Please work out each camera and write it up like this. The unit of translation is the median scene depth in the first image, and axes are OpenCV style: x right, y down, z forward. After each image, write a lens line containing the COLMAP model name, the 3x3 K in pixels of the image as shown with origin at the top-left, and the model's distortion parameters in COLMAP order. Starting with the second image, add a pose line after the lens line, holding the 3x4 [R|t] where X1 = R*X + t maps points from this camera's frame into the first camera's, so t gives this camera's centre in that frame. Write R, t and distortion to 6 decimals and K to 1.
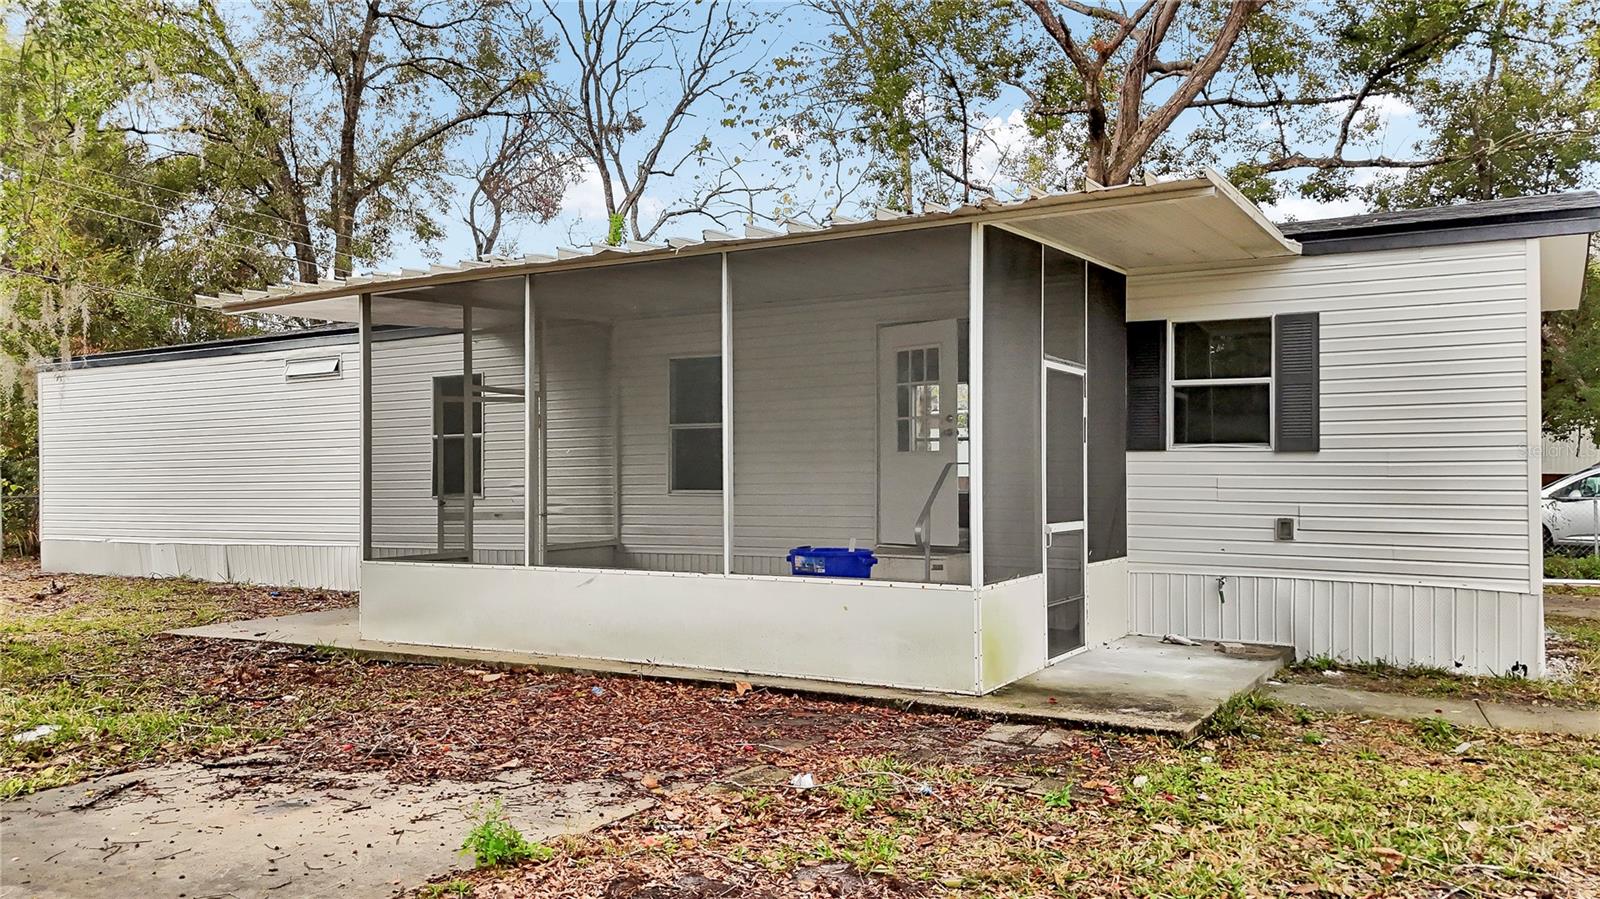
lens RADIAL K [[1197.1, 0, 800.3], [0, 1197.1, 477.5], [0, 0, 1]] dist [0.009004, -0.002355]
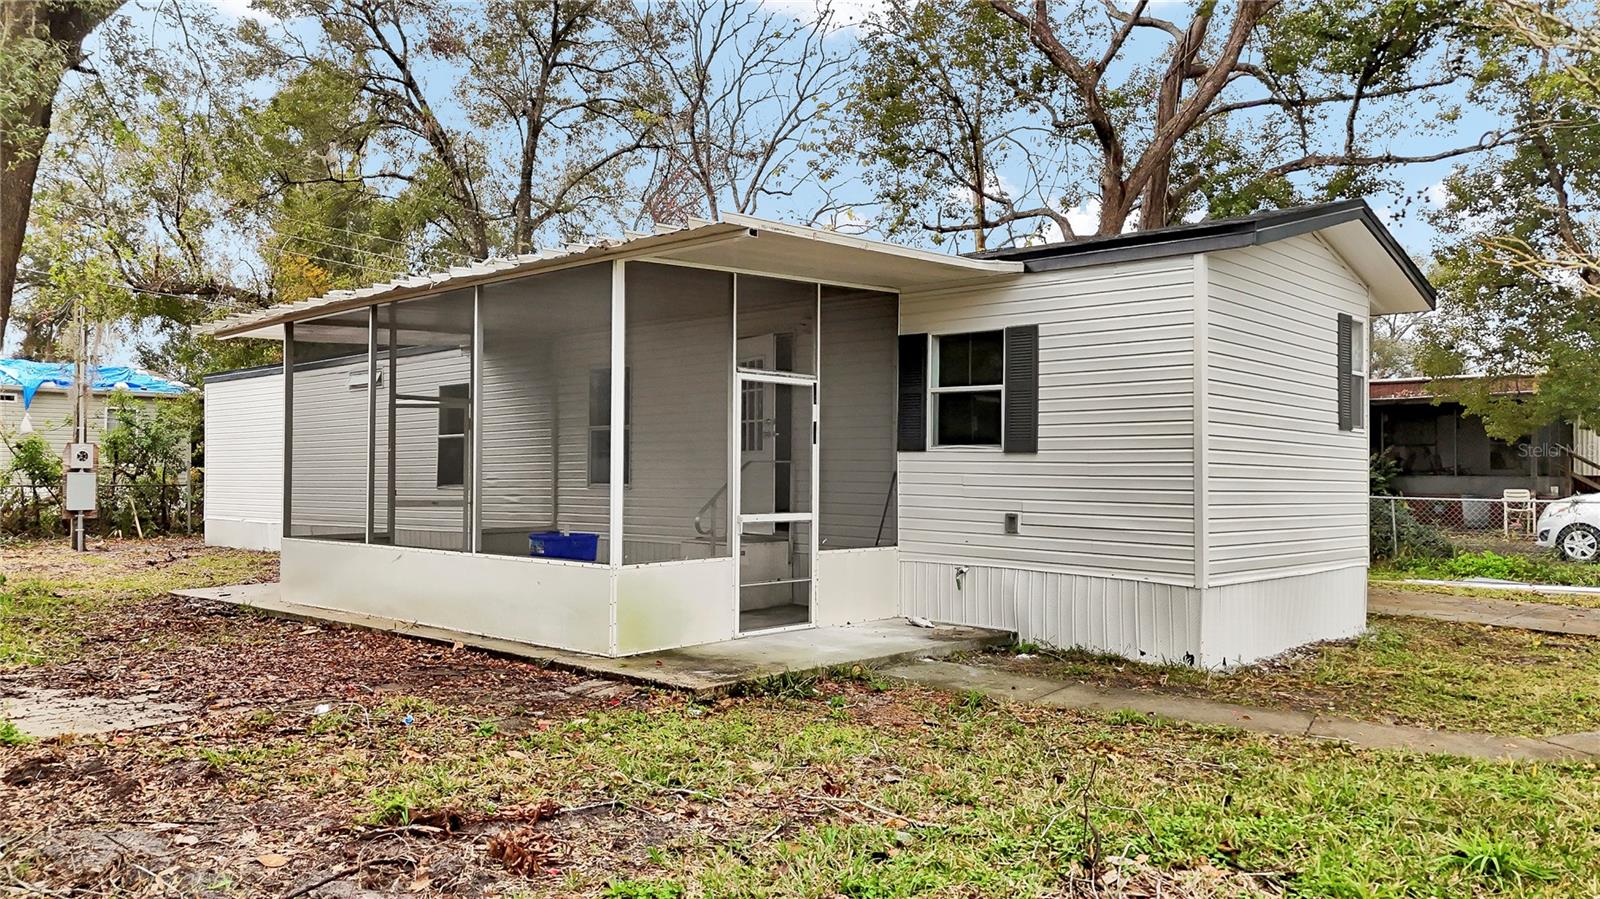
lens RADIAL K [[1149.3, 0, 800.0], [0, 1149.3, 449.5], [0, 0, 1]] dist [0.030504, -0.001508]
pose [[0.978244, 0.003435, -0.207430, 0.409973], [-0.007742, 0.999771, -0.019955, -0.001868], [0.207314, 0.021126, 0.978046, -0.061328]]
